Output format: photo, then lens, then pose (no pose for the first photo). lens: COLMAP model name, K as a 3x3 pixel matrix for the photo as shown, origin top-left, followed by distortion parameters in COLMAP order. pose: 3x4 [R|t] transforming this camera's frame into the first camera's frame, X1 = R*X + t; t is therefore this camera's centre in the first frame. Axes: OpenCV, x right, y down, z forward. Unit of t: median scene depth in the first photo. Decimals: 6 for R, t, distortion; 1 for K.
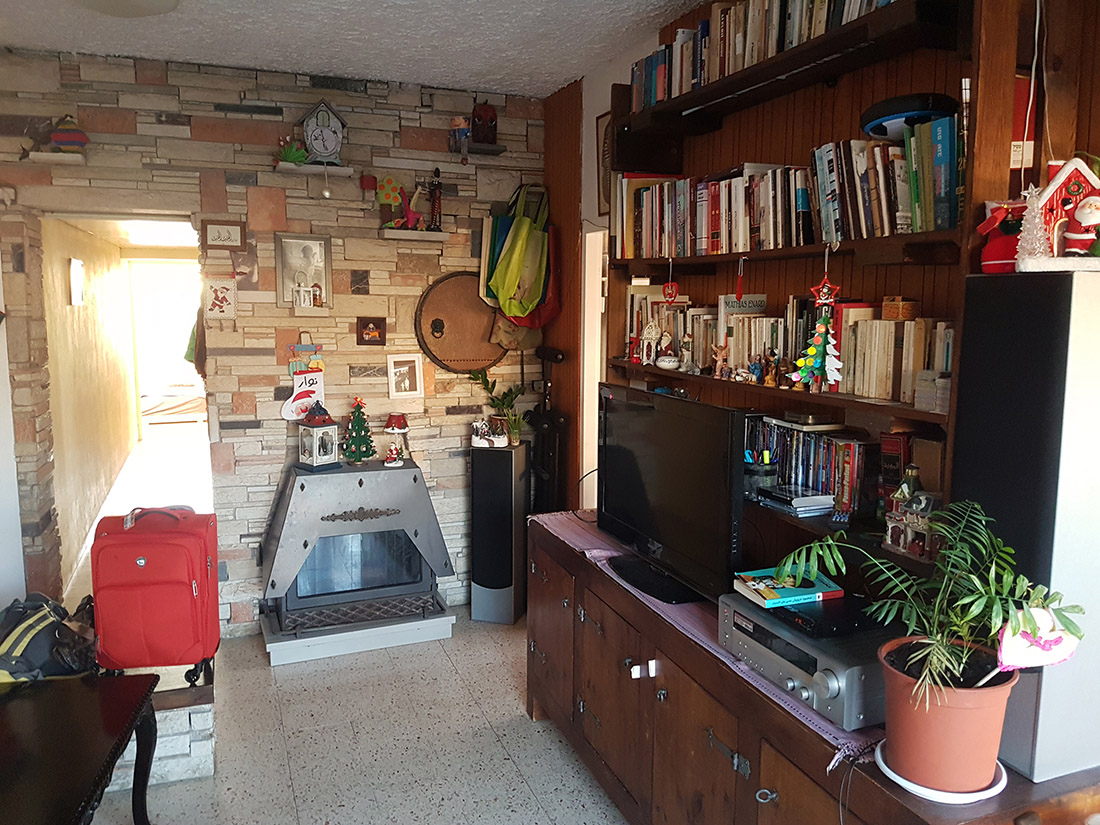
lens RADIAL K [[899.9, 0, 569.3], [0, 899.9, 410.5], [0, 0, 1]] dist [0.228627, -0.514052]
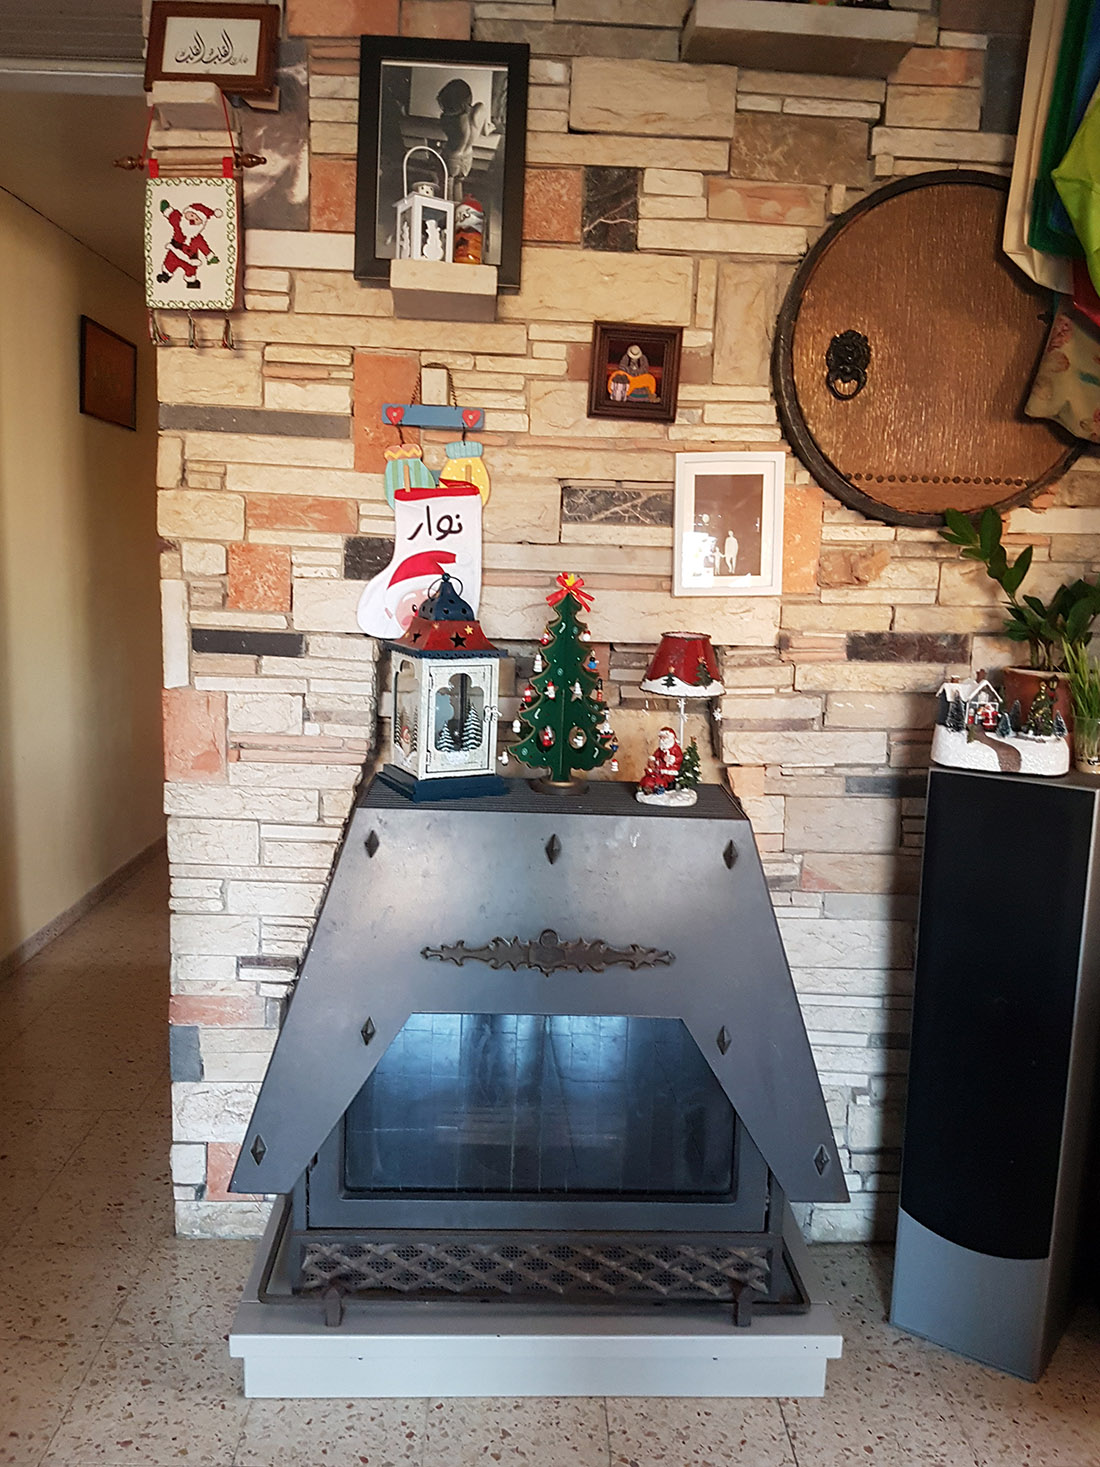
lens RADIAL K [[1231.3, 0, 550.0], [0, 1231.3, 733.5], [0, 0, 1]] dist [0.175835, -0.335951]
pose [[0.938097, 0.074577, -0.338249, -0.090665], [-0.073051, 0.997179, 0.017259, 0.032847], [0.338582, 0.008519, 0.940898, 0.593487]]
